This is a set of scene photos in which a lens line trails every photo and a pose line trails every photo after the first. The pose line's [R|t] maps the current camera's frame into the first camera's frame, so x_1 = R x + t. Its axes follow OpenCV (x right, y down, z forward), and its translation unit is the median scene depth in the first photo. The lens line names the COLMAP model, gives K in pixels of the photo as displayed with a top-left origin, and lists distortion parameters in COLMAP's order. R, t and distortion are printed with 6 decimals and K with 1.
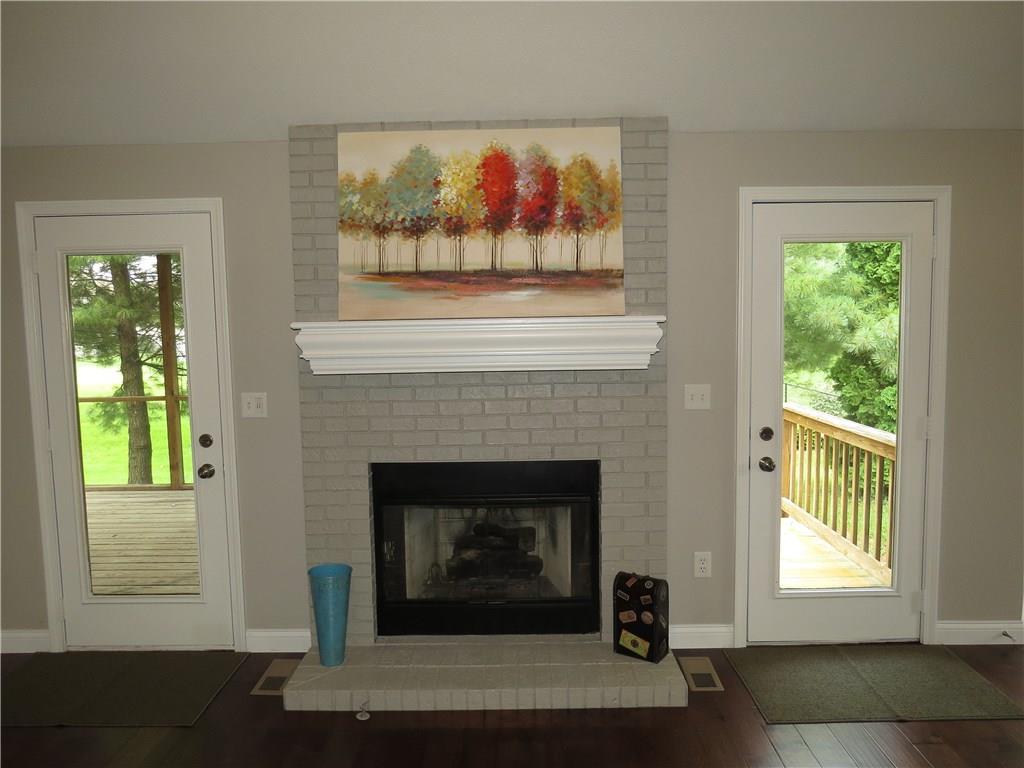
lens RADIAL K [[729.3, 0, 509.9], [0, 729.3, 384.4], [0, 0, 1]] dist [-0.009787, -0.001112]
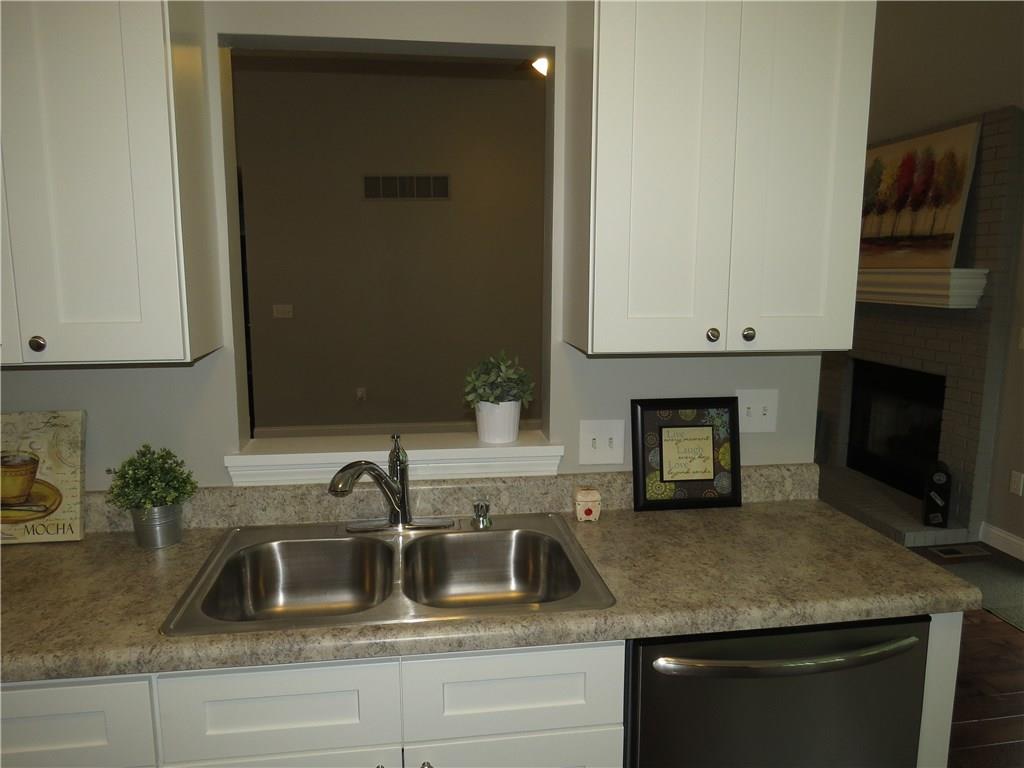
lens RADIAL K [[729.3, 0, 512.0], [0, 729.3, 382.8], [0, 0, 1]] dist [-0.009787, -0.001112]
pose [[0.144388, 0.169142, -0.974958, 1.375625], [-0.088409, 0.983547, 0.157539, -0.025970], [0.985564, 0.063448, 0.156966, 0.005501]]
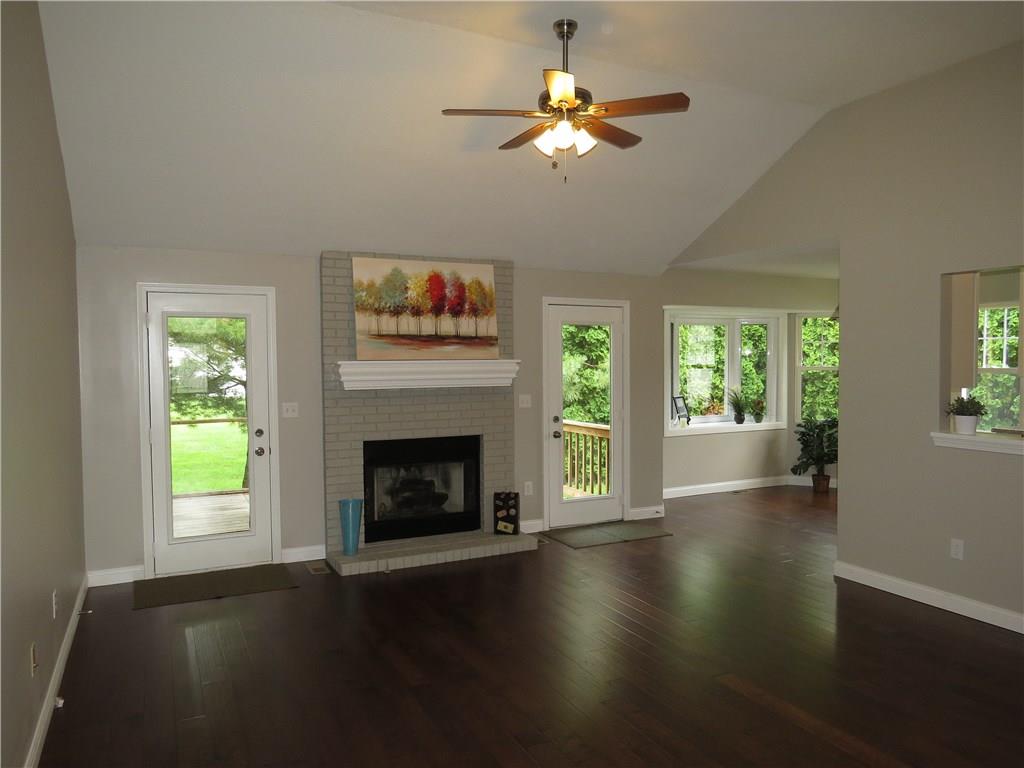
lens RADIAL K [[729.3, 0, 510.5], [0, 729.3, 383.2], [0, 0, 1]] dist [-0.009787, -0.001112]
pose [[0.892878, -0.003531, 0.450285, -0.705280], [0.029692, 0.998255, -0.051049, 0.072553], [-0.449319, 0.058951, 0.891424, -0.779971]]
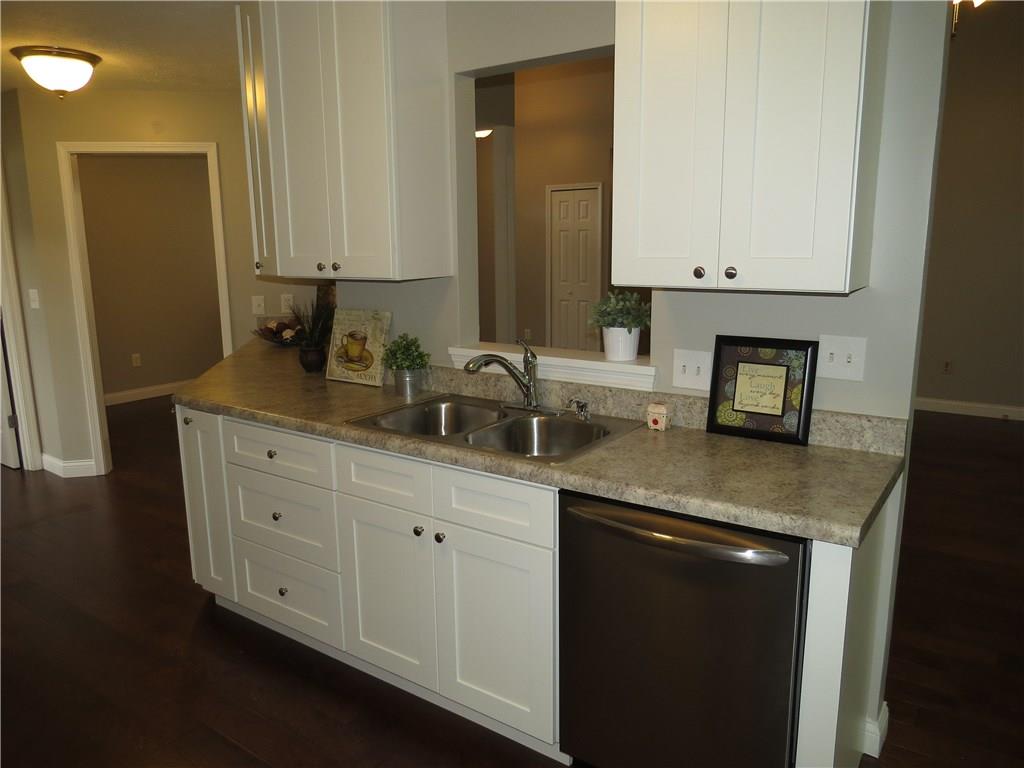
lens RADIAL K [[729.3, 0, 512.5], [0, 729.3, 382.4], [0, 0, 1]] dist [-0.009787, -0.001112]
pose [[-0.571401, 0.180461, -0.800584, 1.637886], [-0.049430, 0.966185, 0.253069, -0.083609], [0.819181, 0.184177, -0.543159, 1.153161]]
